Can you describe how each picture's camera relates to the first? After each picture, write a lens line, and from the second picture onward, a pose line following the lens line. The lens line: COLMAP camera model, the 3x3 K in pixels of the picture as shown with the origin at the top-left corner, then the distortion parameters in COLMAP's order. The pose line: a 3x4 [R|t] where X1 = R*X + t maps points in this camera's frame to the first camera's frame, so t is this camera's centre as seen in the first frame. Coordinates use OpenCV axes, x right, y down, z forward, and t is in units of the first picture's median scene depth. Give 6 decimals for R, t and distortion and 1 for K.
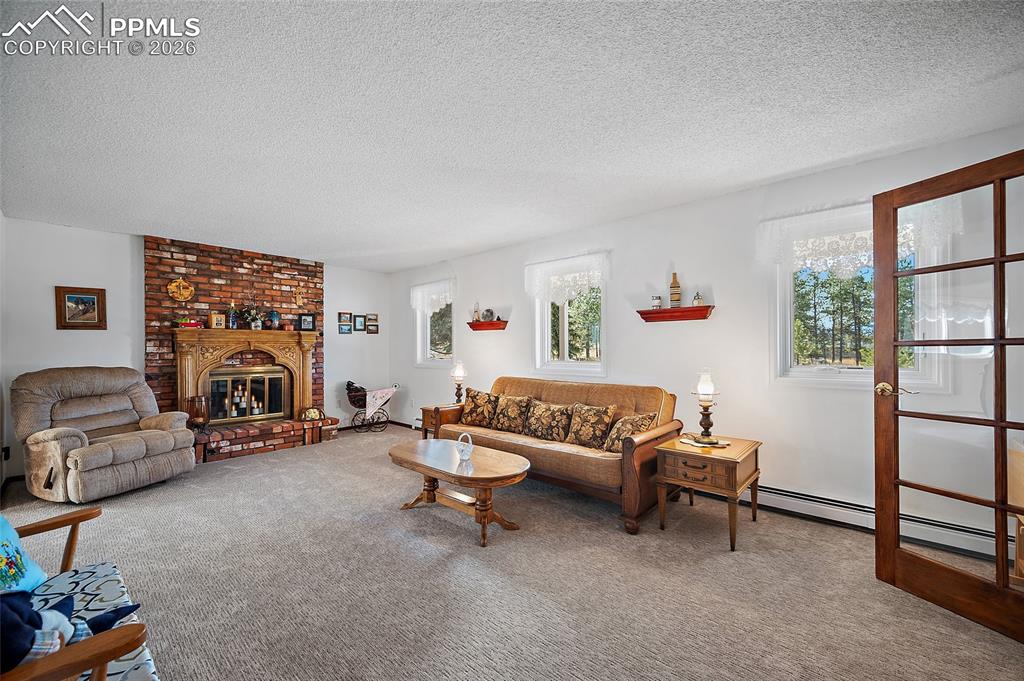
lens RADIAL K [[404.2, 0, 511.4], [0, 404.2, 347.6], [0, 0, 1]] dist [-0.000041, -0.000150]
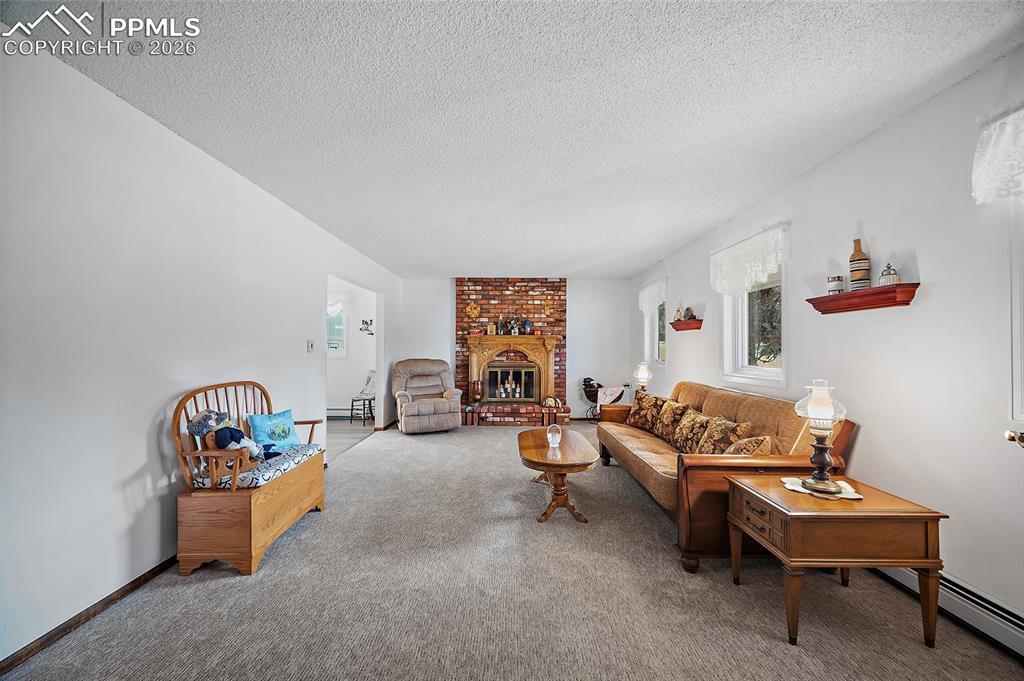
lens RADIAL K [[404.2, 0, 505.0], [0, 404.2, 346.1], [0, 0, 1]] dist [-0.000041, -0.000150]
pose [[0.658727, -0.000153, -0.752382, 0.399613], [-0.005224, 0.999975, -0.004777, -0.000709], [0.752364, 0.007077, 0.658710, 0.091146]]
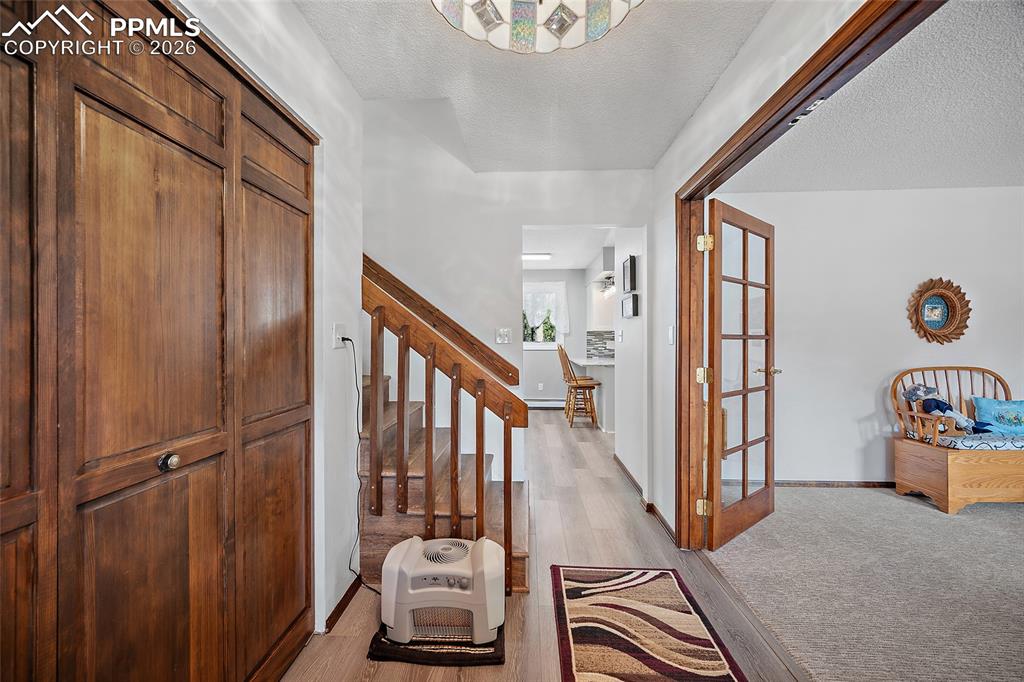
lens RADIAL K [[404.2, 0, 506.8], [0, 404.2, 341.0], [0, 0, 1]] dist [-0.000041, -0.000150]
pose [[-0.773642, 0.006089, -0.633594, 1.249589], [0.002014, 0.999972, 0.007152, -0.000138], [0.633620, 0.004257, -0.773633, 0.429984]]
